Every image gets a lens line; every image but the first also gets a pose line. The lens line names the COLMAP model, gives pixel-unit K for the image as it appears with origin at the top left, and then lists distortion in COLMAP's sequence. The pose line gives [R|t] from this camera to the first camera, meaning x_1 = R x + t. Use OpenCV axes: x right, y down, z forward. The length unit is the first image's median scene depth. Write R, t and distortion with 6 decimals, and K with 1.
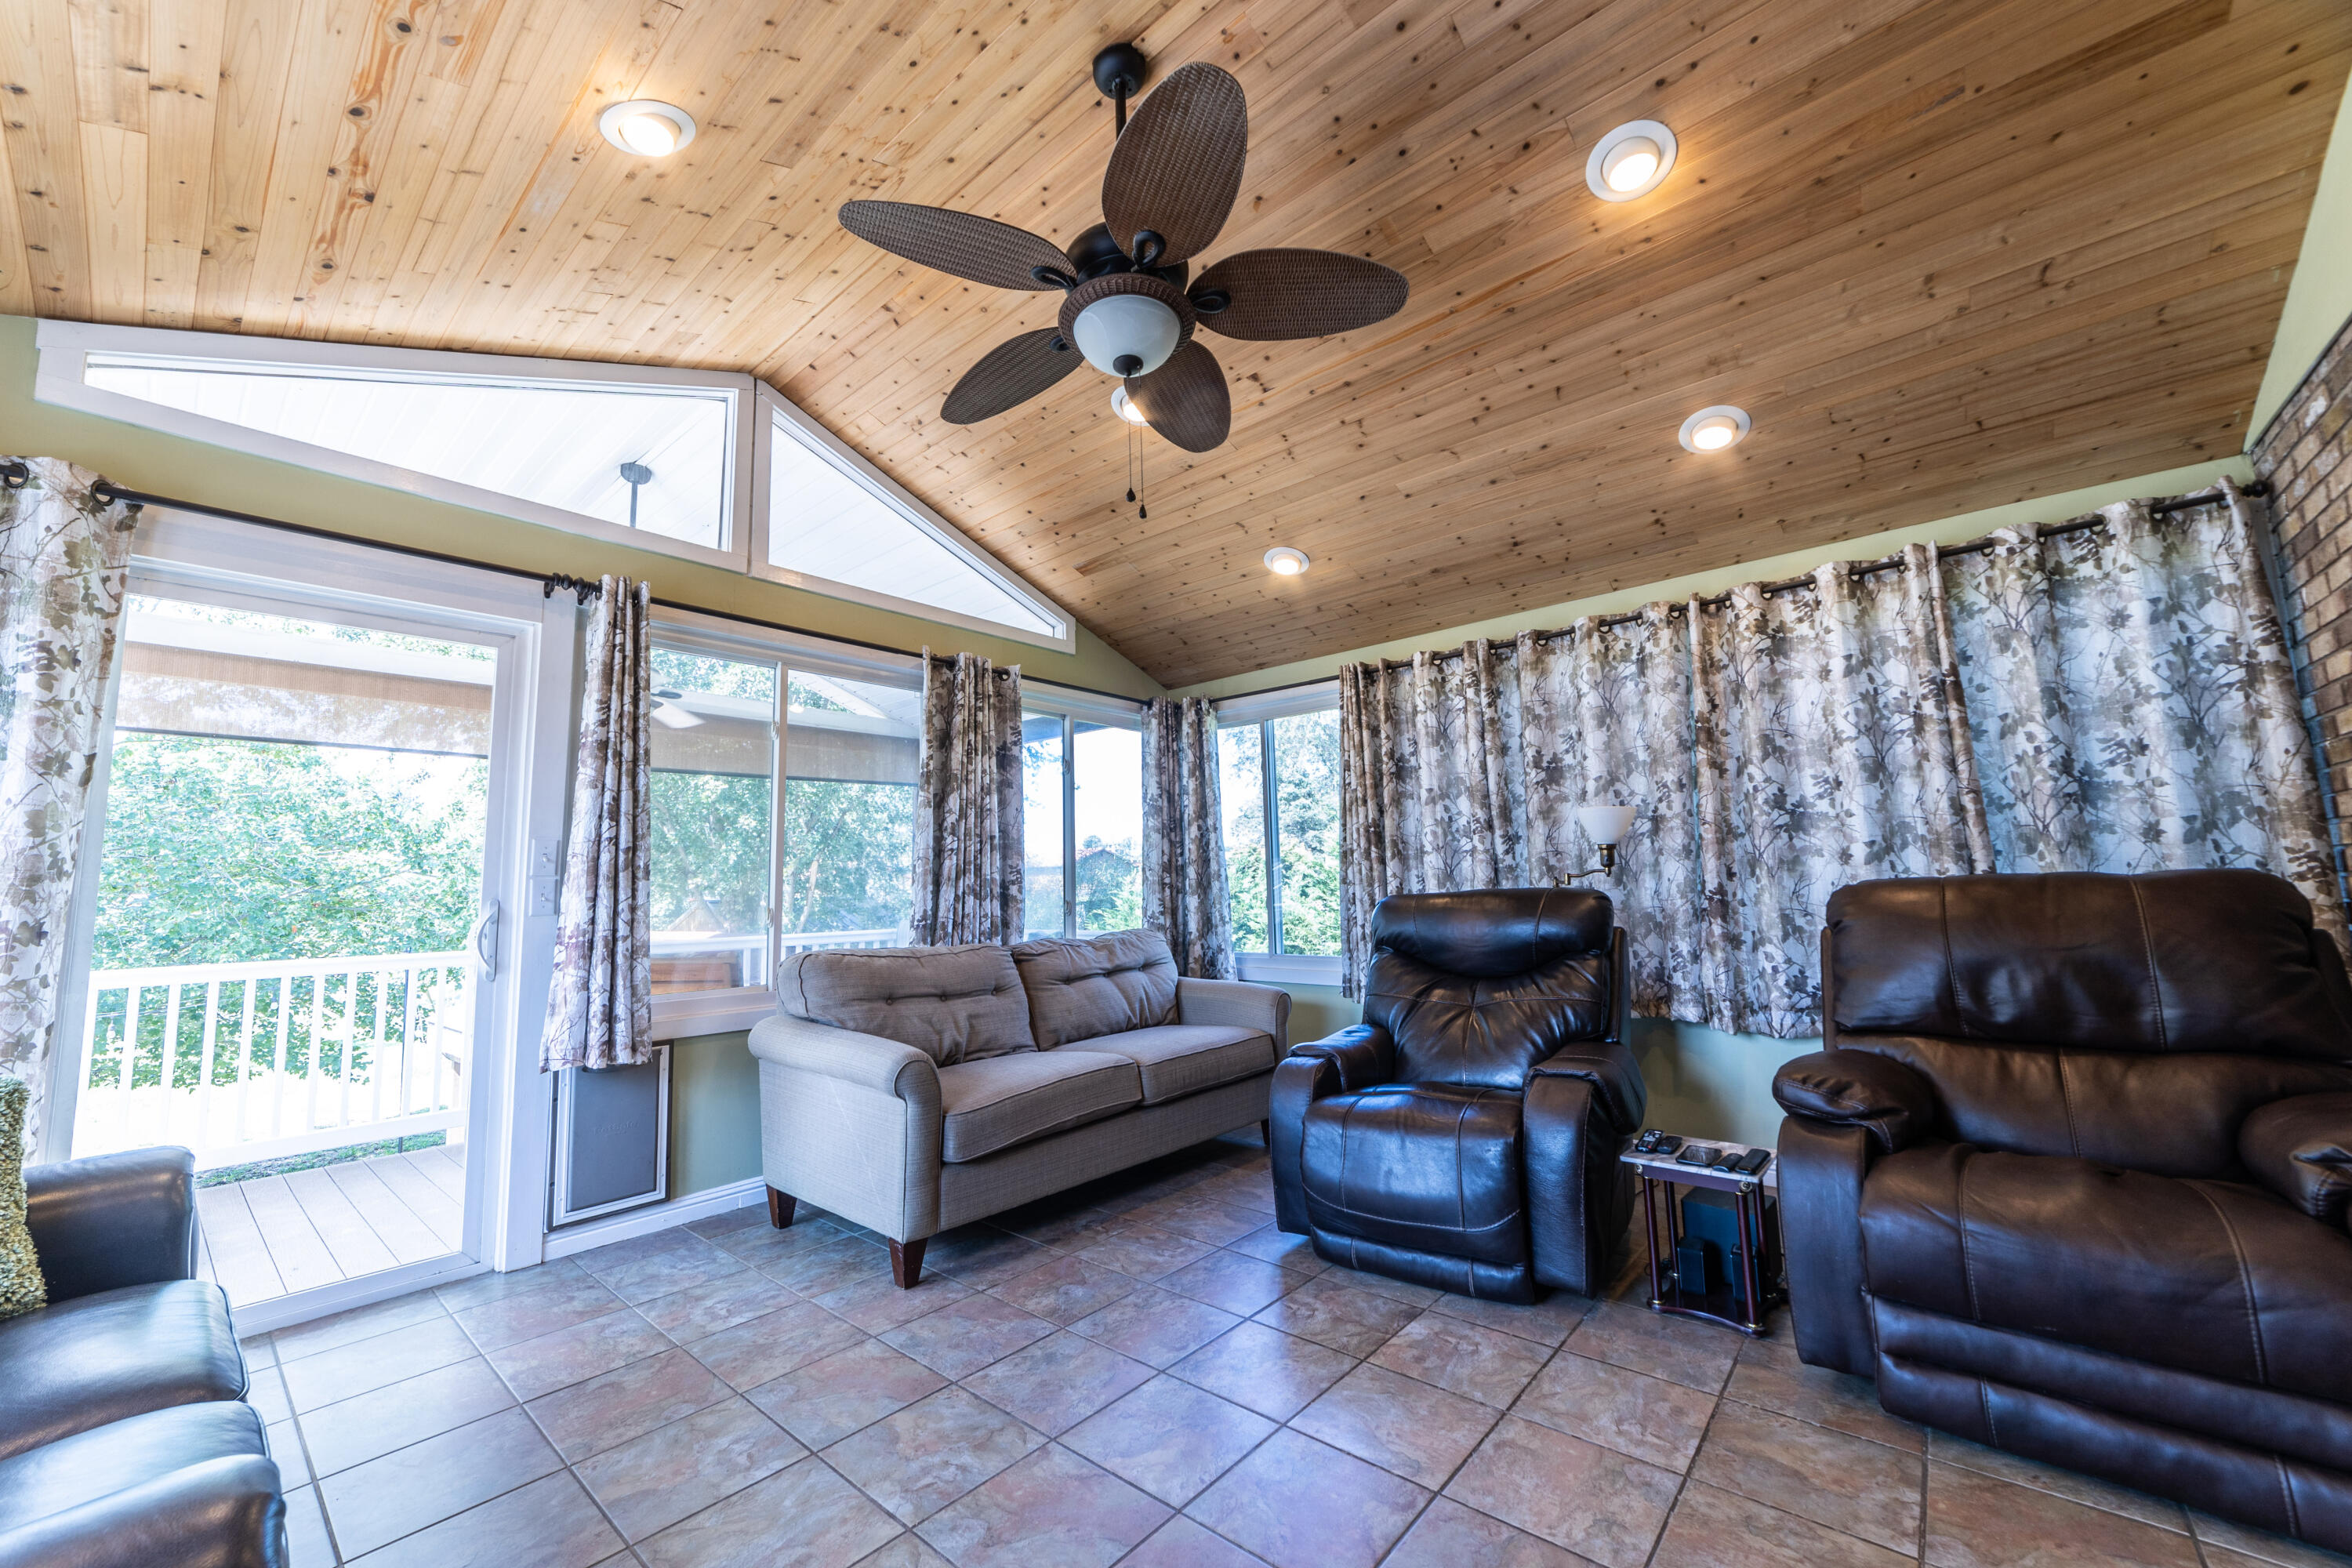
lens RADIAL K [[901.8, 0, 1163.0], [0, 901.8, 783.6], [0, 0, 1]] dist [-0.024324, 0.008457]
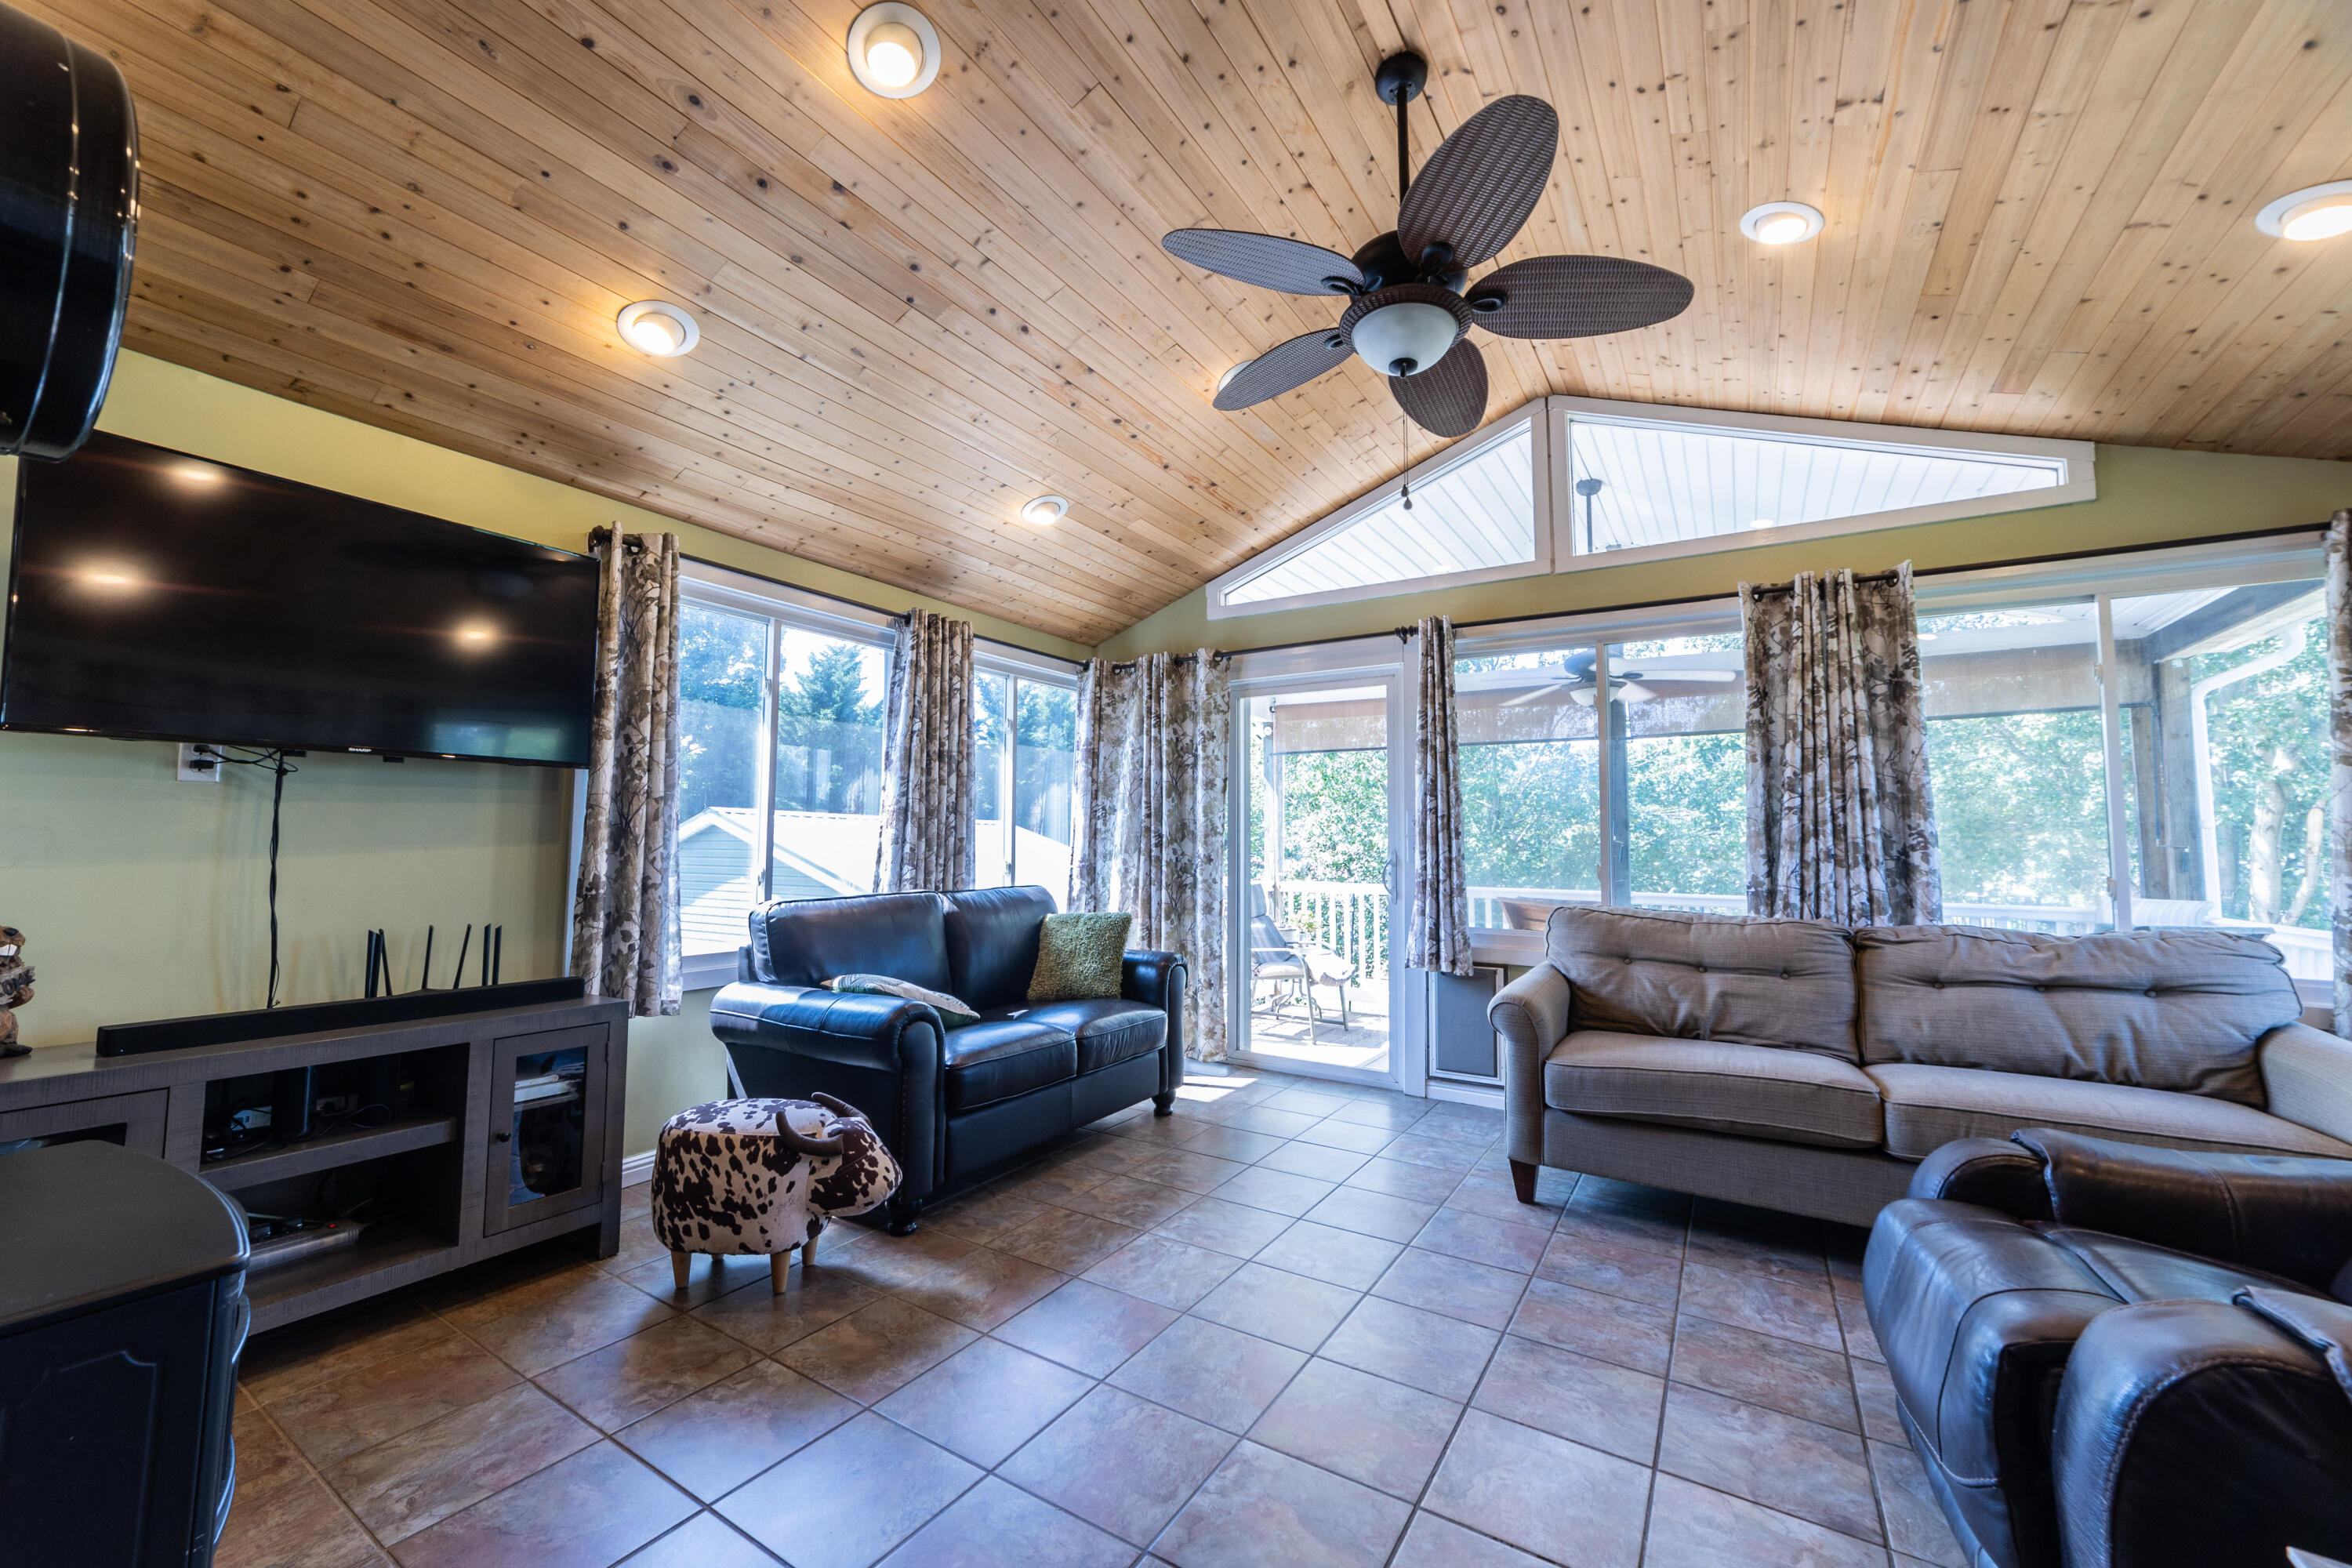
lens RADIAL K [[901.8, 0, 1163.0], [0, 901.8, 783.6], [0, 0, 1]] dist [-0.024324, 0.008457]
pose [[0.151944, -0.045497, -0.987341, 0.641102], [0.096470, 0.994853, -0.030997, 0.023027], [0.983670, -0.090539, 0.155551, 0.344983]]
